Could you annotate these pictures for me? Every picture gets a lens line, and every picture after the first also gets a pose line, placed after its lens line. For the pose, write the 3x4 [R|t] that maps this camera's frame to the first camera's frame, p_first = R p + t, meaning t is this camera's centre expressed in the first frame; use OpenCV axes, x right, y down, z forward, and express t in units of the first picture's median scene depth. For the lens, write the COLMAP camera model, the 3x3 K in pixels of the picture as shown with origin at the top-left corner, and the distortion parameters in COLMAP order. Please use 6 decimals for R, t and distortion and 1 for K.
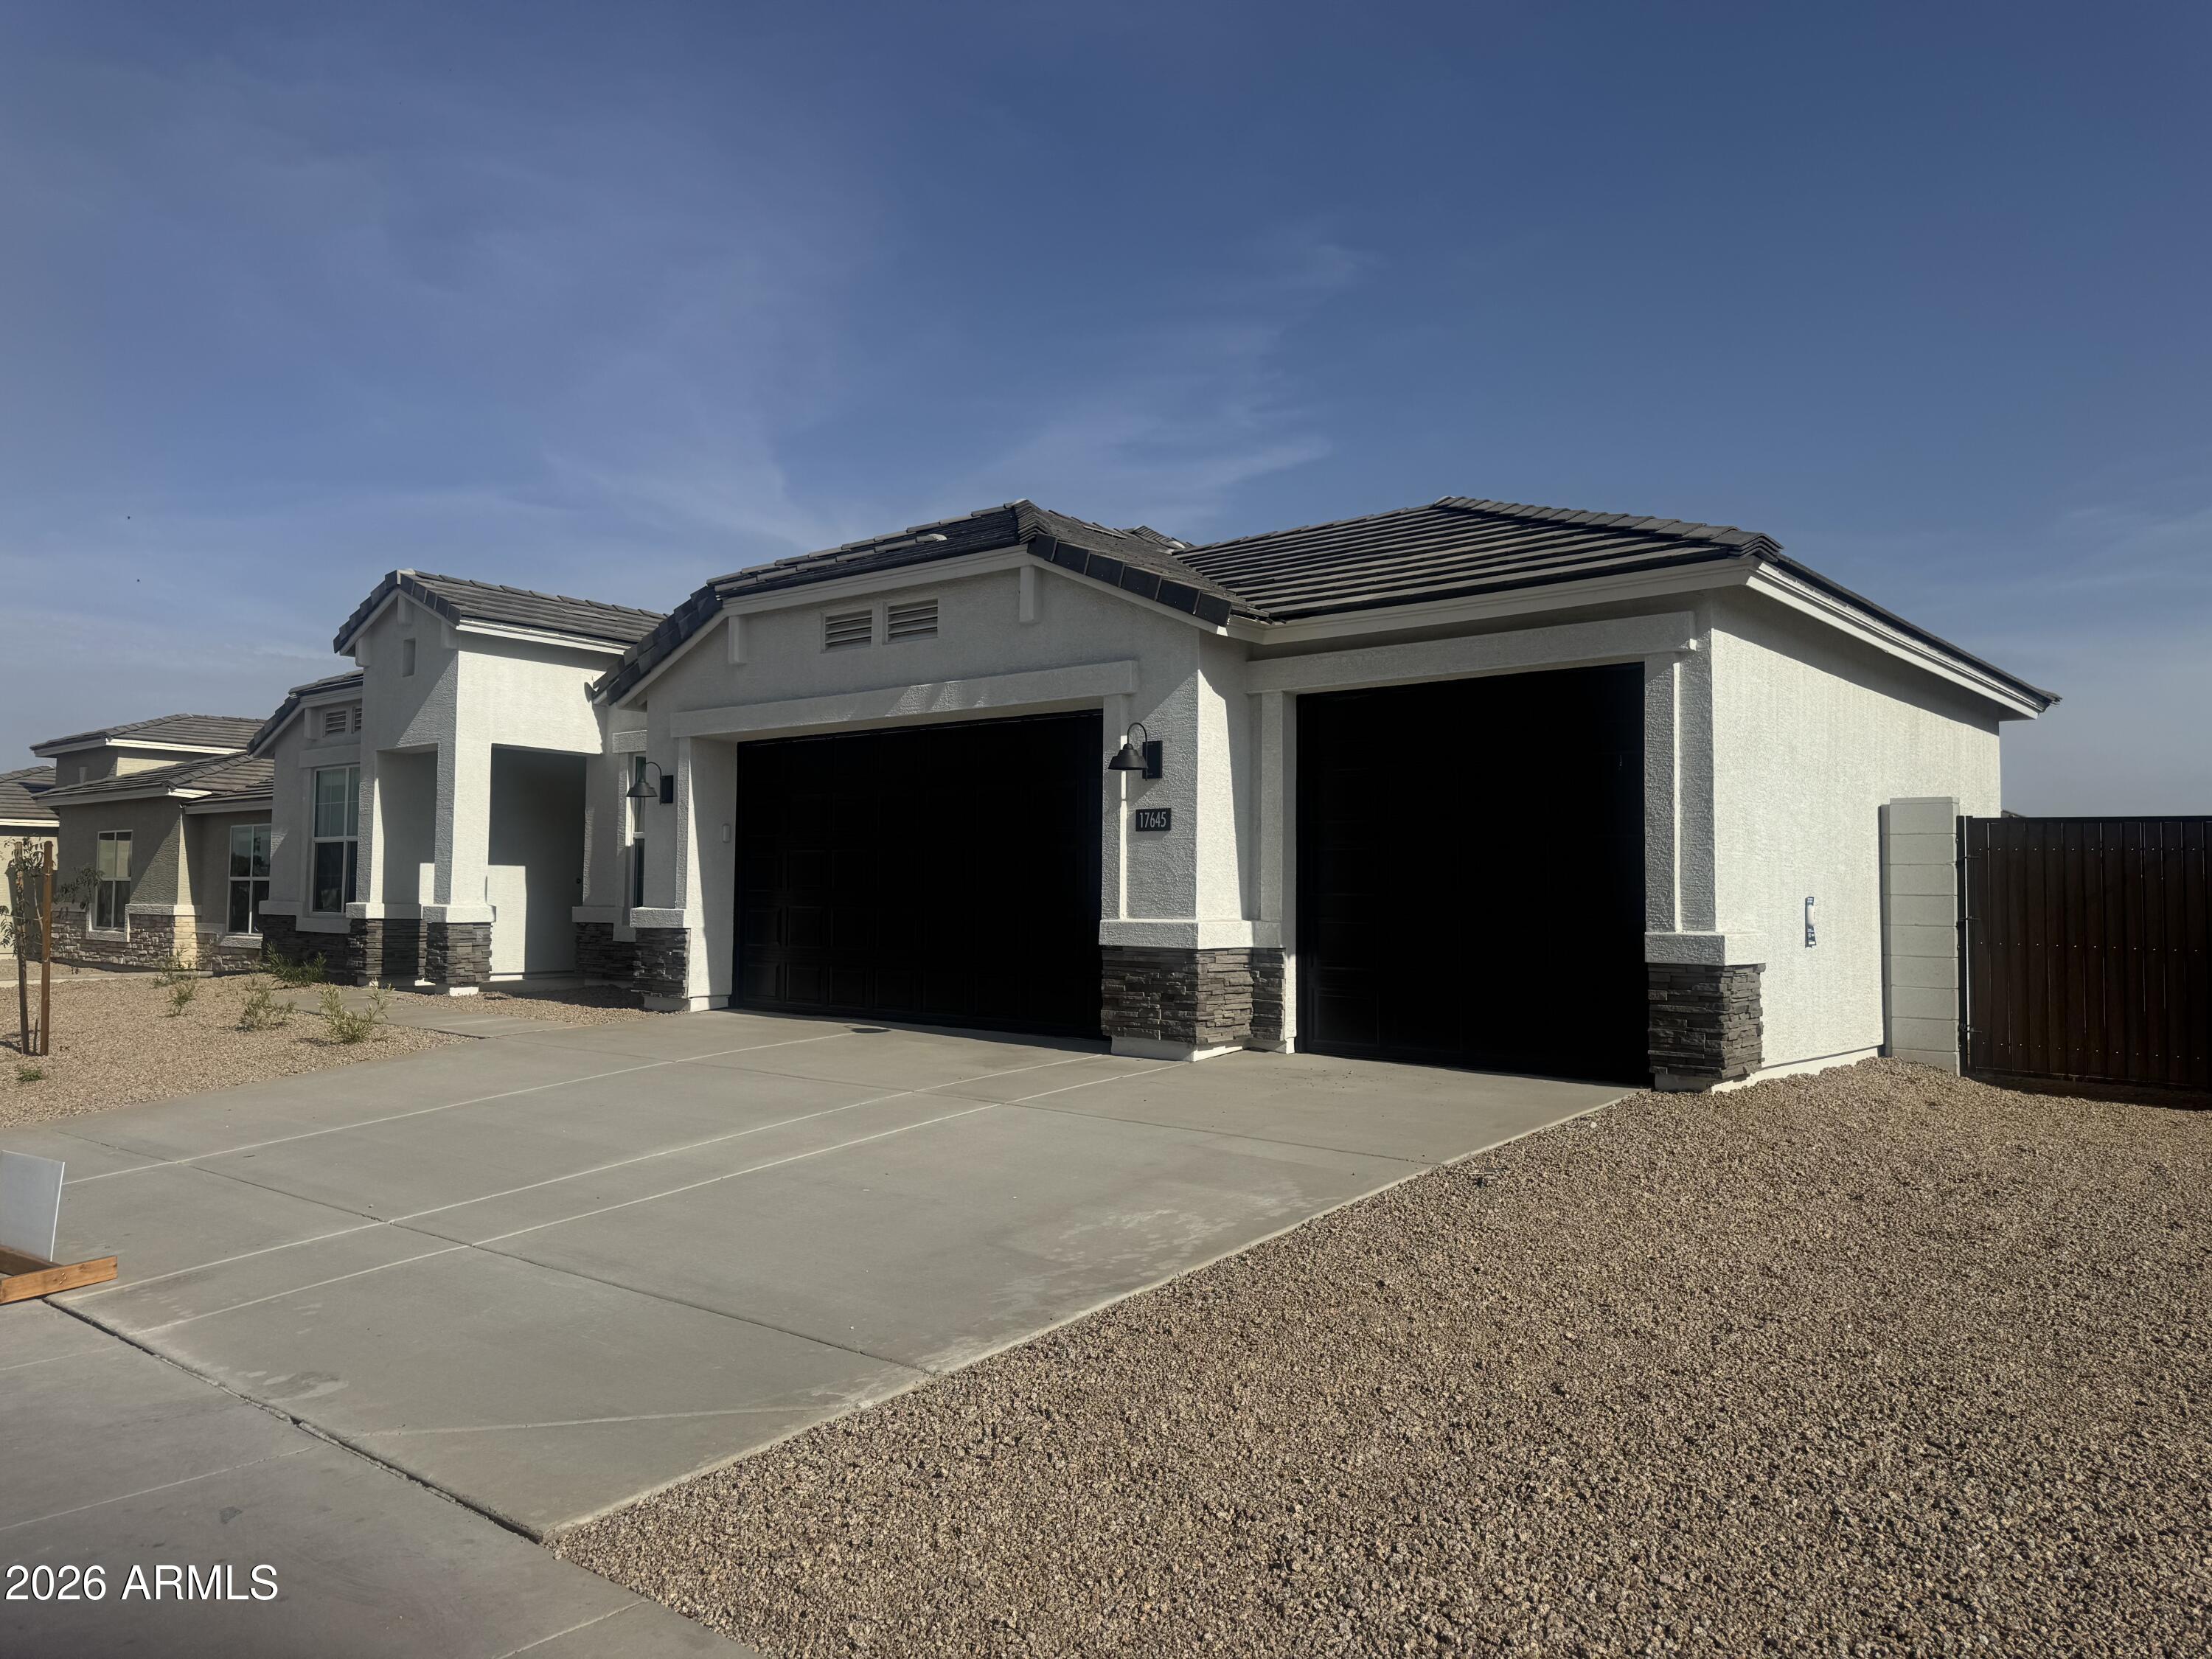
lens RADIAL K [[1506.2, 0, 1086.8], [0, 1506.2, 814.8], [0, 0, 1]] dist [0.148306, -0.255966]
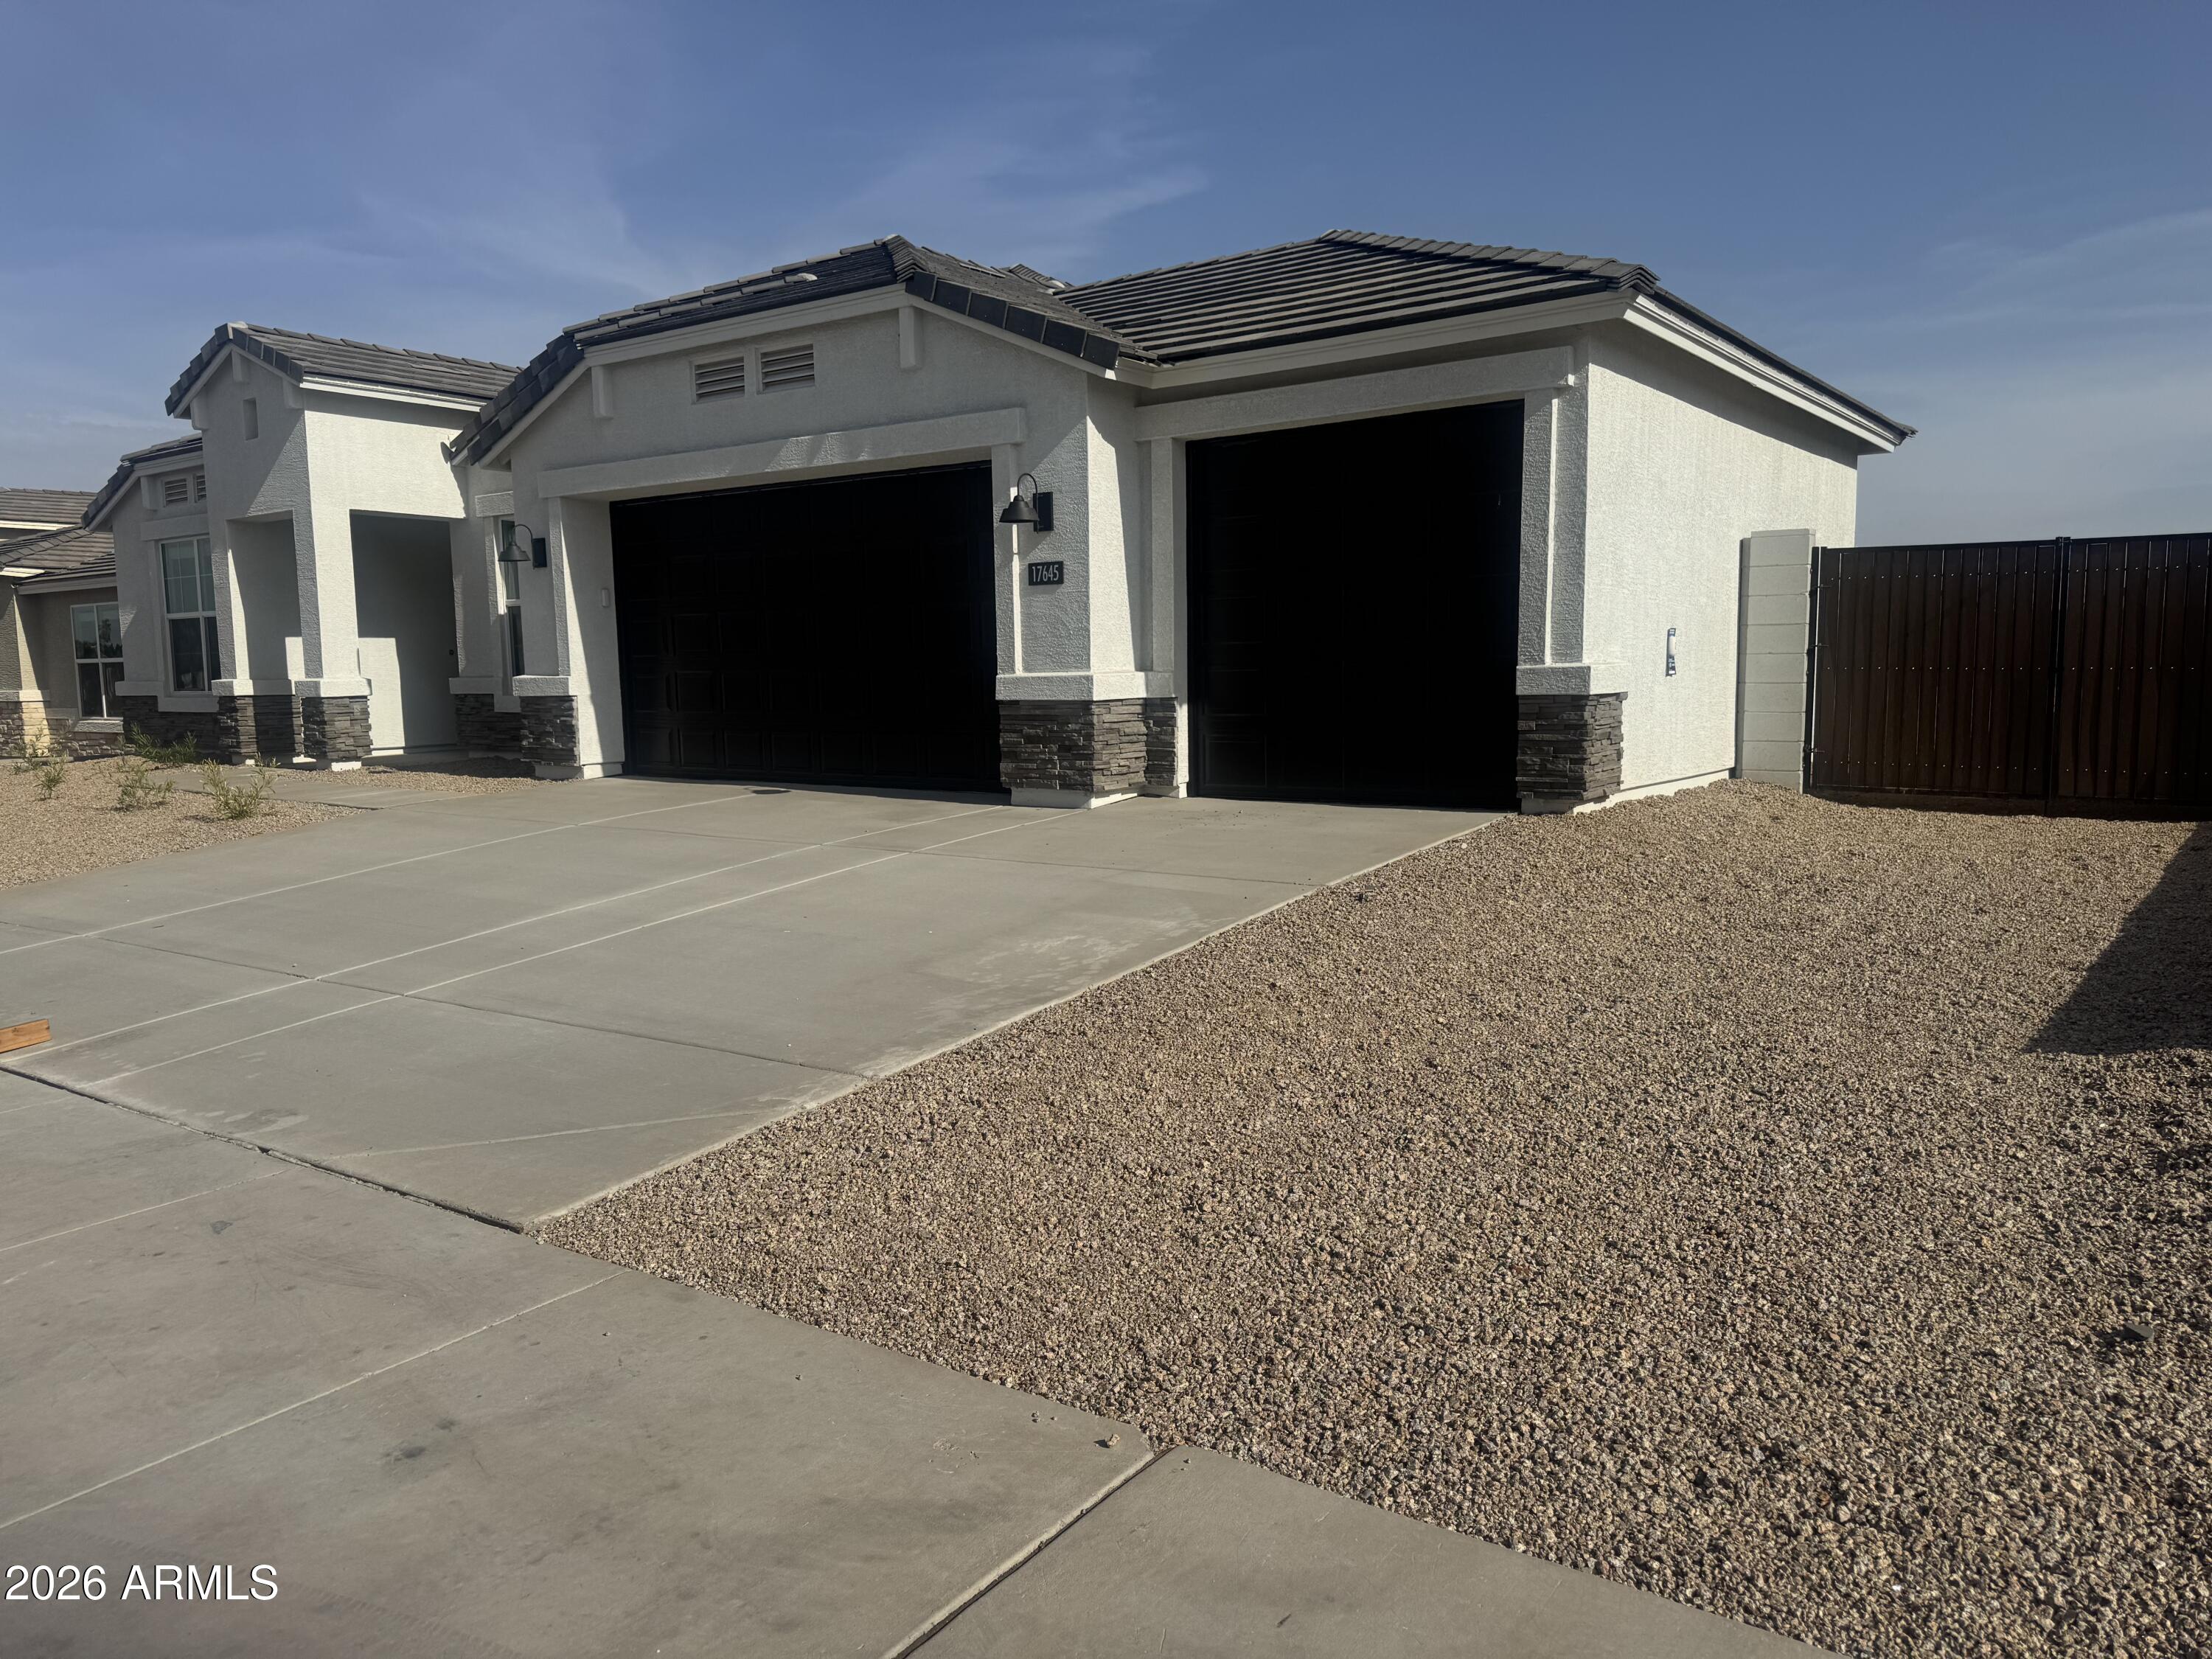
lens RADIAL K [[1506.2, 0, 1086.8], [0, 1506.2, 814.8], [0, 0, 1]] dist [0.148306, -0.255966]
pose [[0.996751, -0.036370, 0.071864, -0.006923], [0.024759, 0.987397, 0.156313, 0.005882], [-0.076643, -0.154026, 0.985090, -0.018665]]
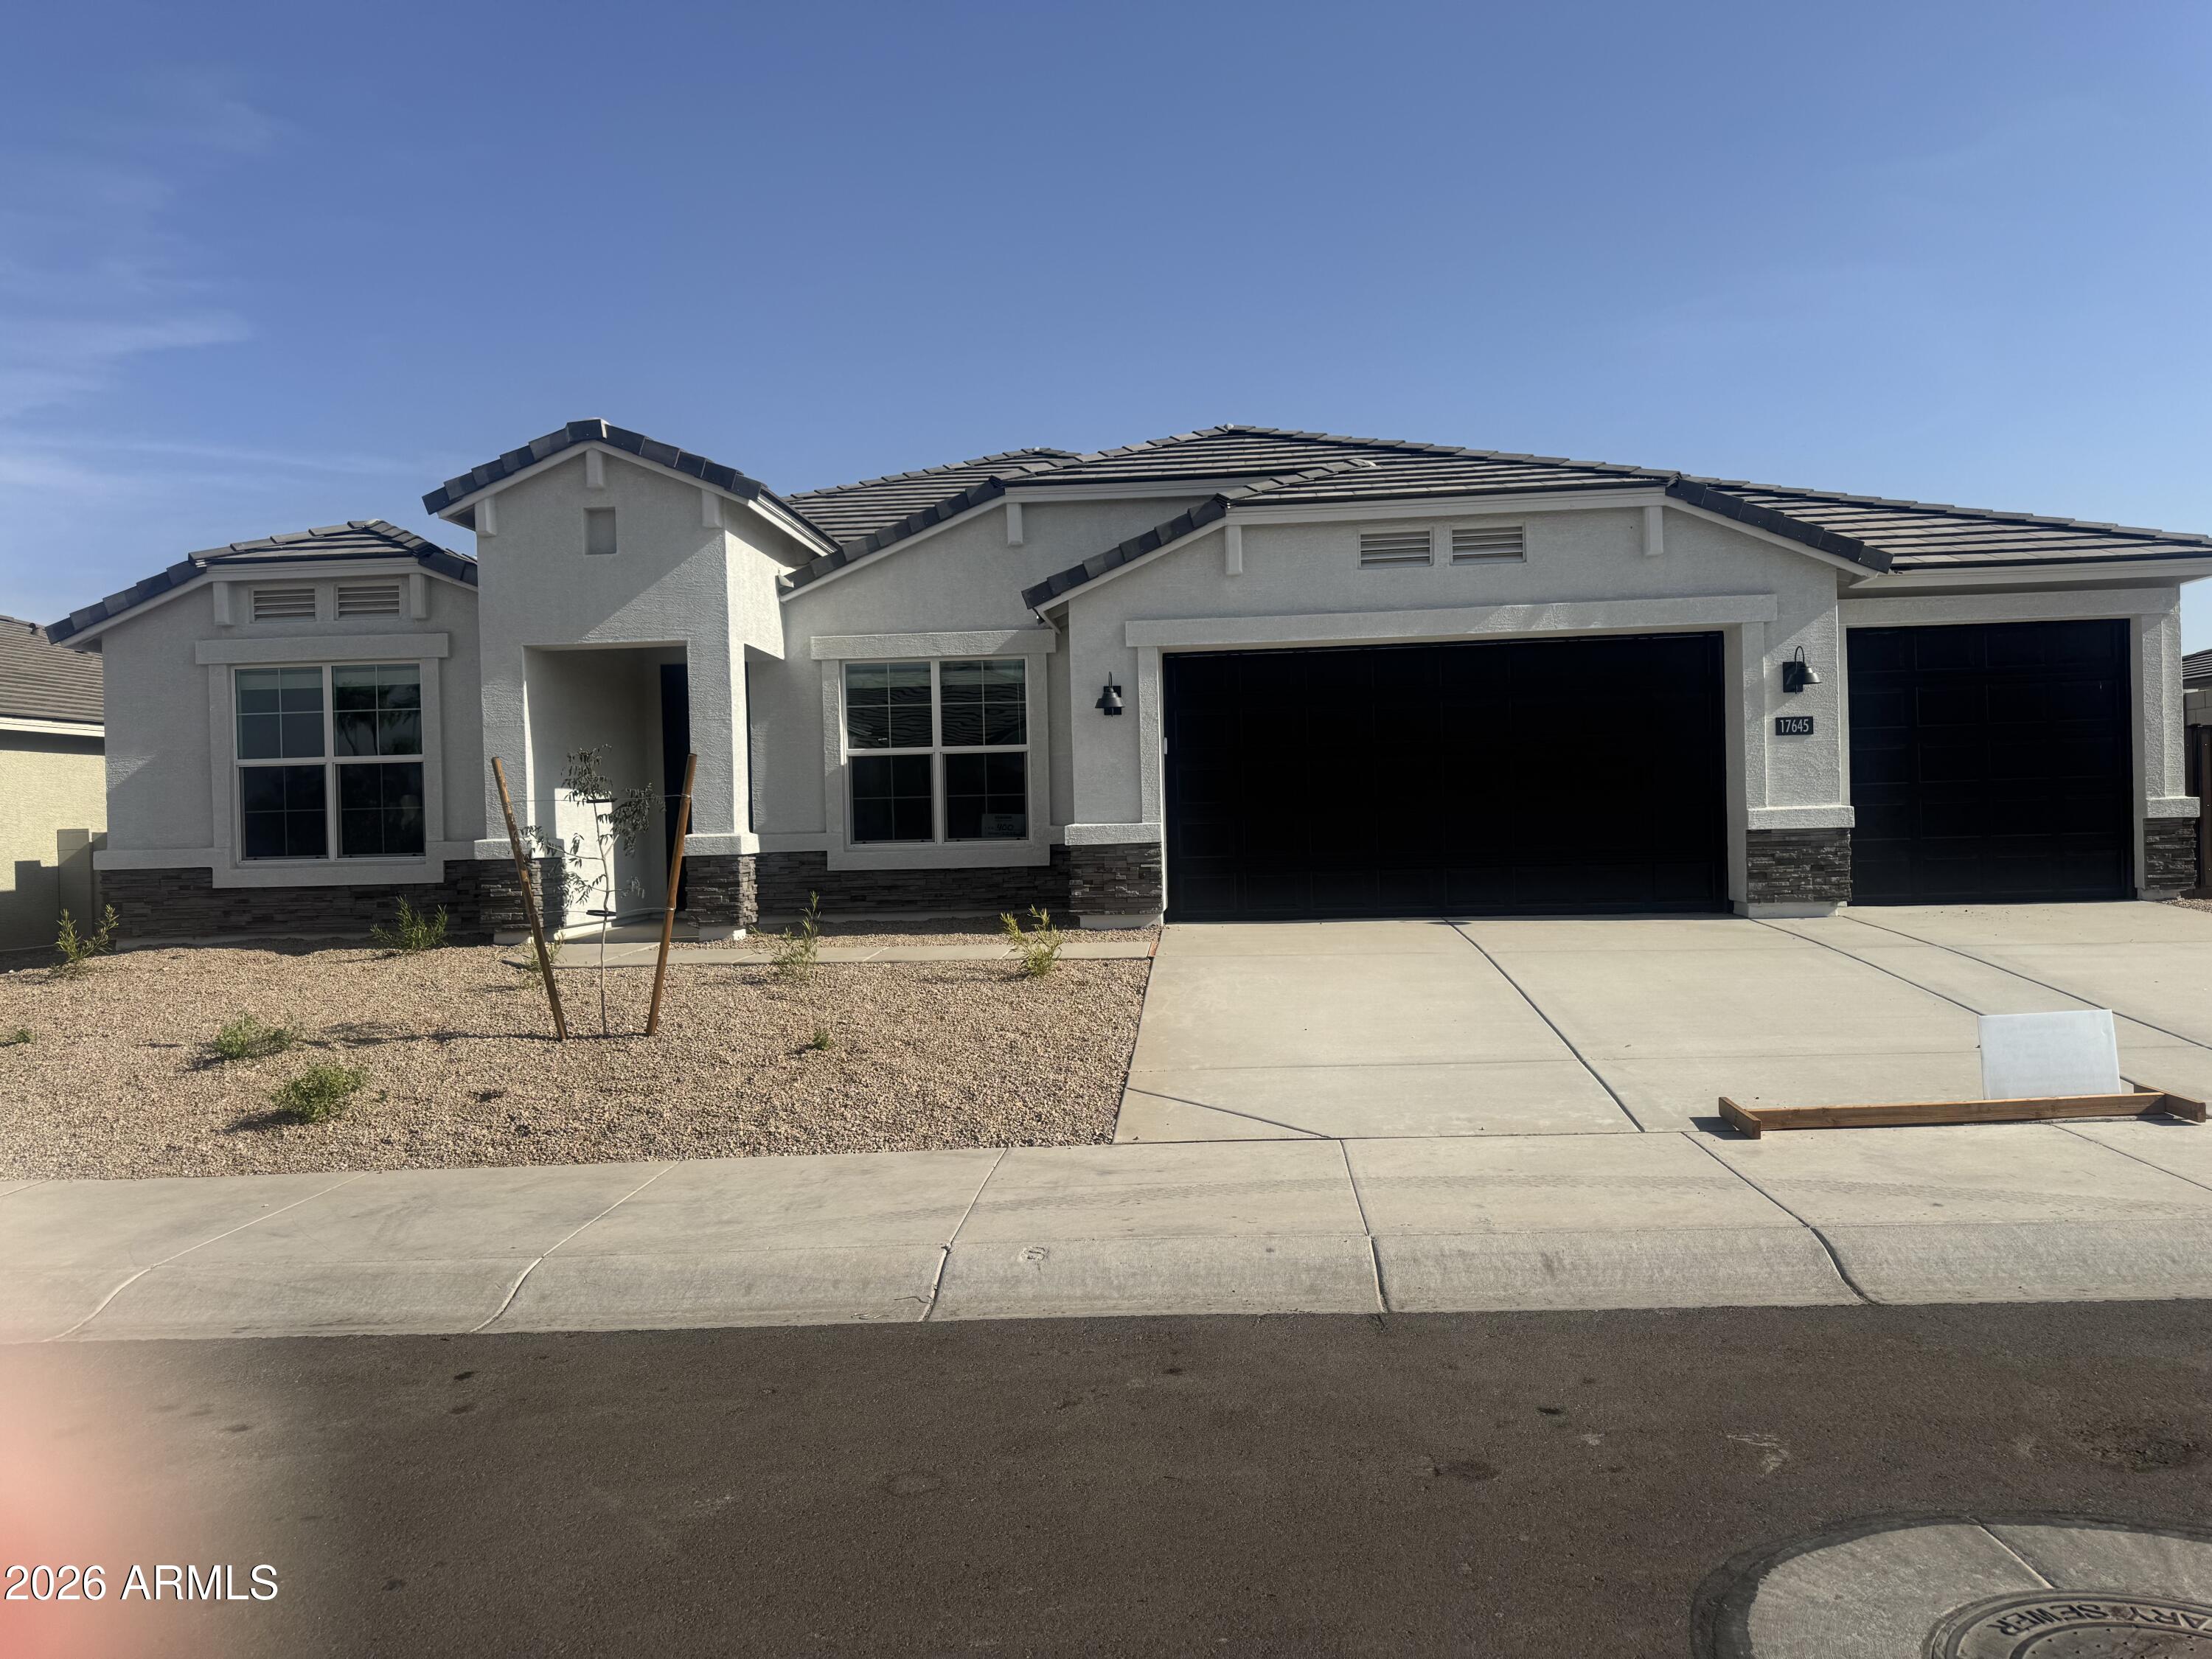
lens RADIAL K [[1506.2, 0, 1086.8], [0, 1506.2, 814.8], [0, 0, 1]] dist [0.148306, -0.255966]
pose [[0.811622, -0.031479, 0.583334, -1.207798], [0.004061, 0.998827, 0.048249, 0.013640], [-0.584169, -0.036791, 0.810798, 0.330534]]
